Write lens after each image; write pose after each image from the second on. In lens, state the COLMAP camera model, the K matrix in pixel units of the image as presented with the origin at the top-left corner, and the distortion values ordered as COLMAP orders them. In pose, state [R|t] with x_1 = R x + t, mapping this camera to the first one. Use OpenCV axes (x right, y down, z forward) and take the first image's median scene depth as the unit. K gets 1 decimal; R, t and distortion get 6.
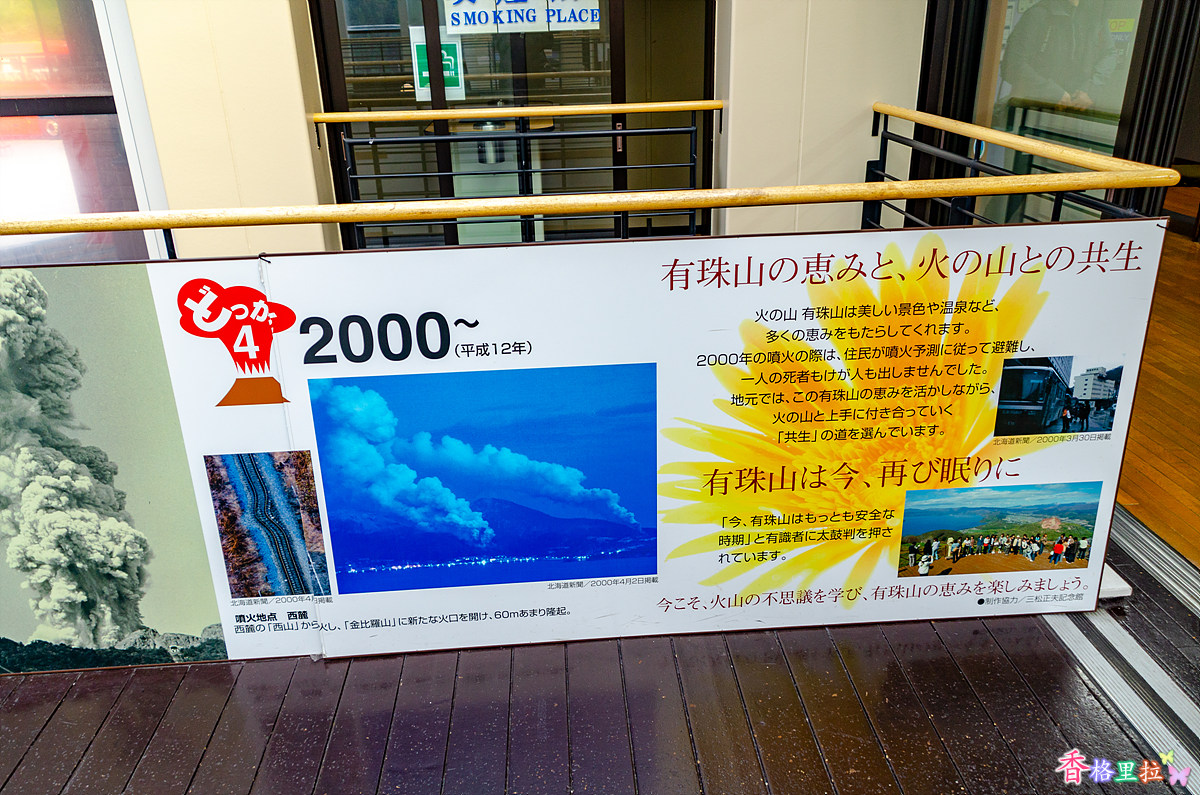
lens RADIAL K [[921.1, 0, 597.6], [0, 921.1, 397.0], [0, 0, 1]] dist [0.020261, -0.015895]
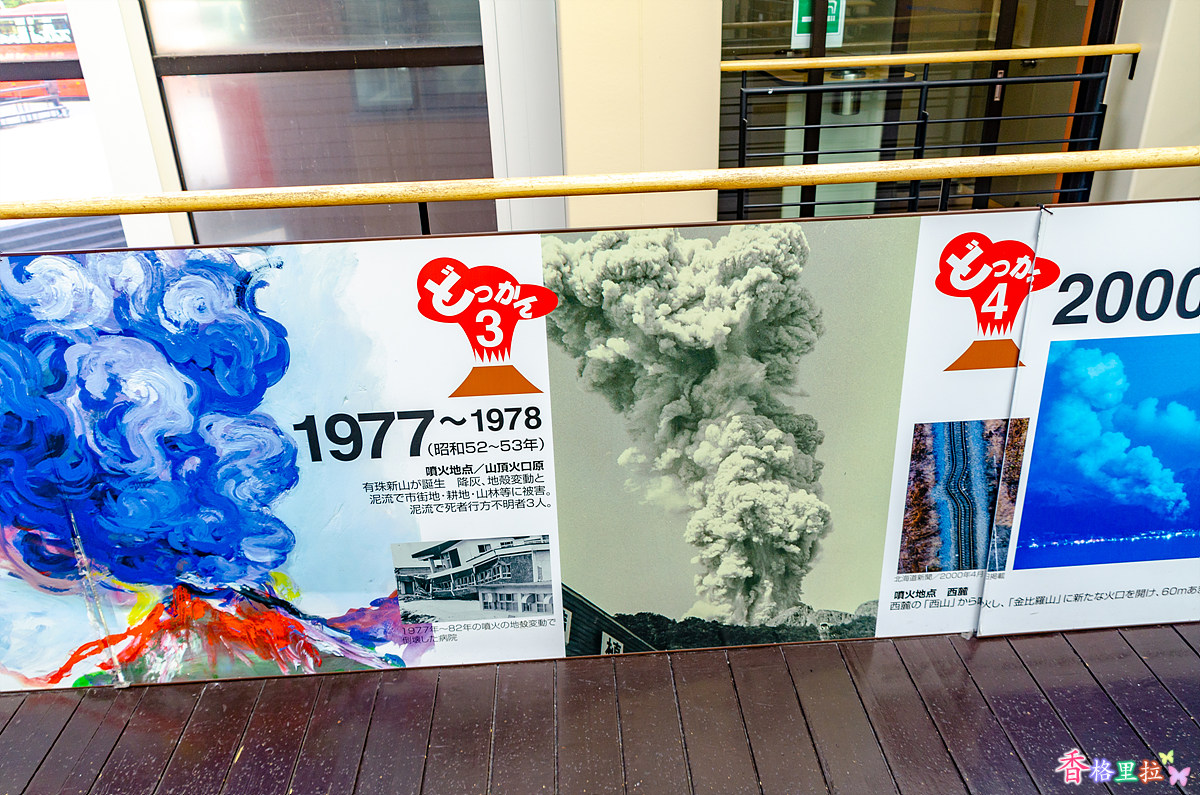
lens RADIAL K [[921.1, 0, 604.2], [0, 921.1, 402.3], [0, 0, 1]] dist [0.020261, -0.015895]
pose [[0.999972, -0.003606, -0.006595, -0.708408], [0.003898, 0.998987, 0.044832, -0.001361], [0.006427, -0.044857, 0.998973, 0.062980]]
